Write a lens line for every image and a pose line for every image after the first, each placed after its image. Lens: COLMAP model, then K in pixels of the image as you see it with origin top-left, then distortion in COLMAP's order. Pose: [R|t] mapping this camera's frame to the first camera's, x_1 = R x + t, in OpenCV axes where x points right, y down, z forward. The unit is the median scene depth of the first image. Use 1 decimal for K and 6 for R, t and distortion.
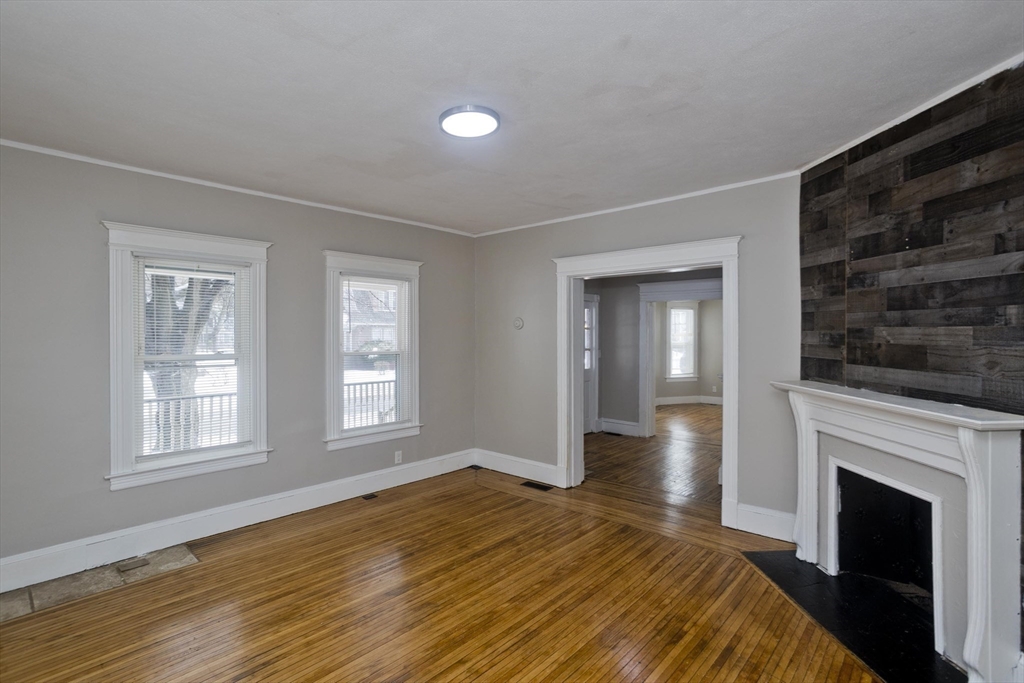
lens RADIAL K [[499.3, 0, 510.5], [0, 499.3, 334.5], [0, 0, 1]] dist [-0.037017, 0.021309]
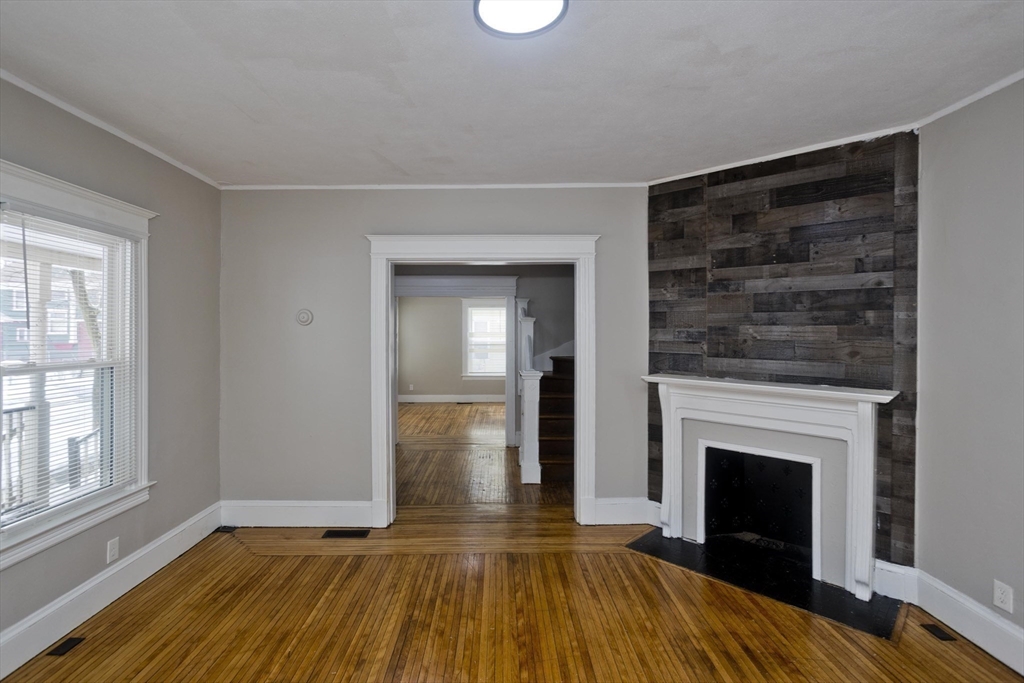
lens RADIAL K [[499.3, 0, 511.5], [0, 499.3, 324.9], [0, 0, 1]] dist [-0.037017, 0.021309]
pose [[0.730030, 0.008926, 0.683357, -0.404121], [0.000185, 0.999912, -0.013259, -0.000722], [-0.683415, 0.009806, 0.729964, 0.411268]]
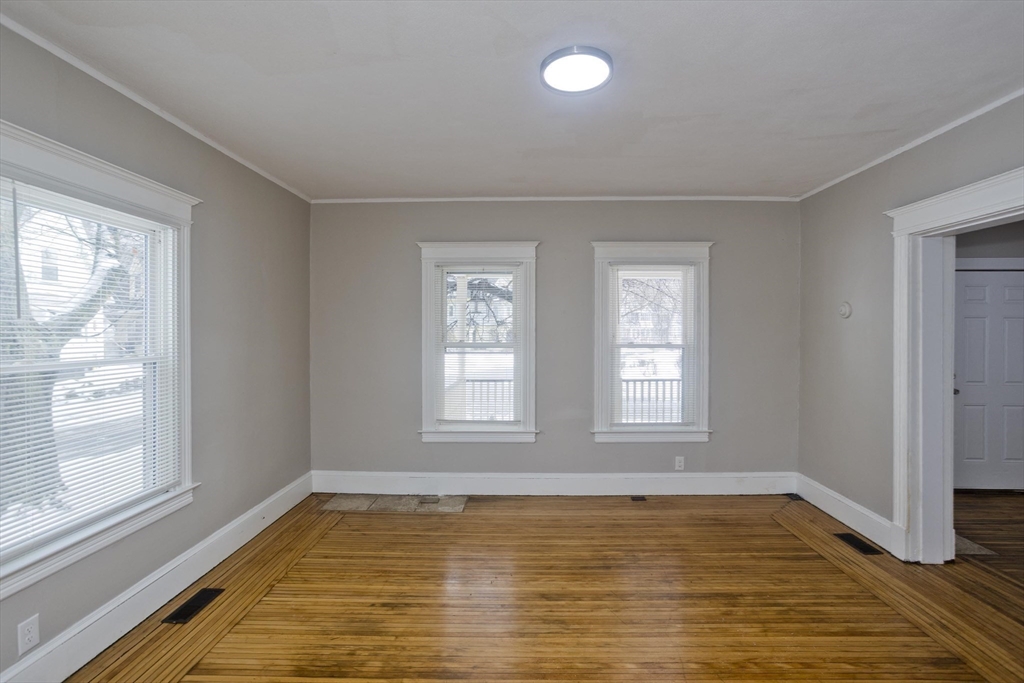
lens RADIAL K [[499.3, 0, 520.3], [0, 499.3, 337.3], [0, 0, 1]] dist [-0.037017, 0.021309]
pose [[0.658927, 0.010665, -0.752131, 0.370275], [0.000353, 0.999895, 0.014488, 0.010320], [0.752207, -0.009811, 0.658854, 0.288204]]
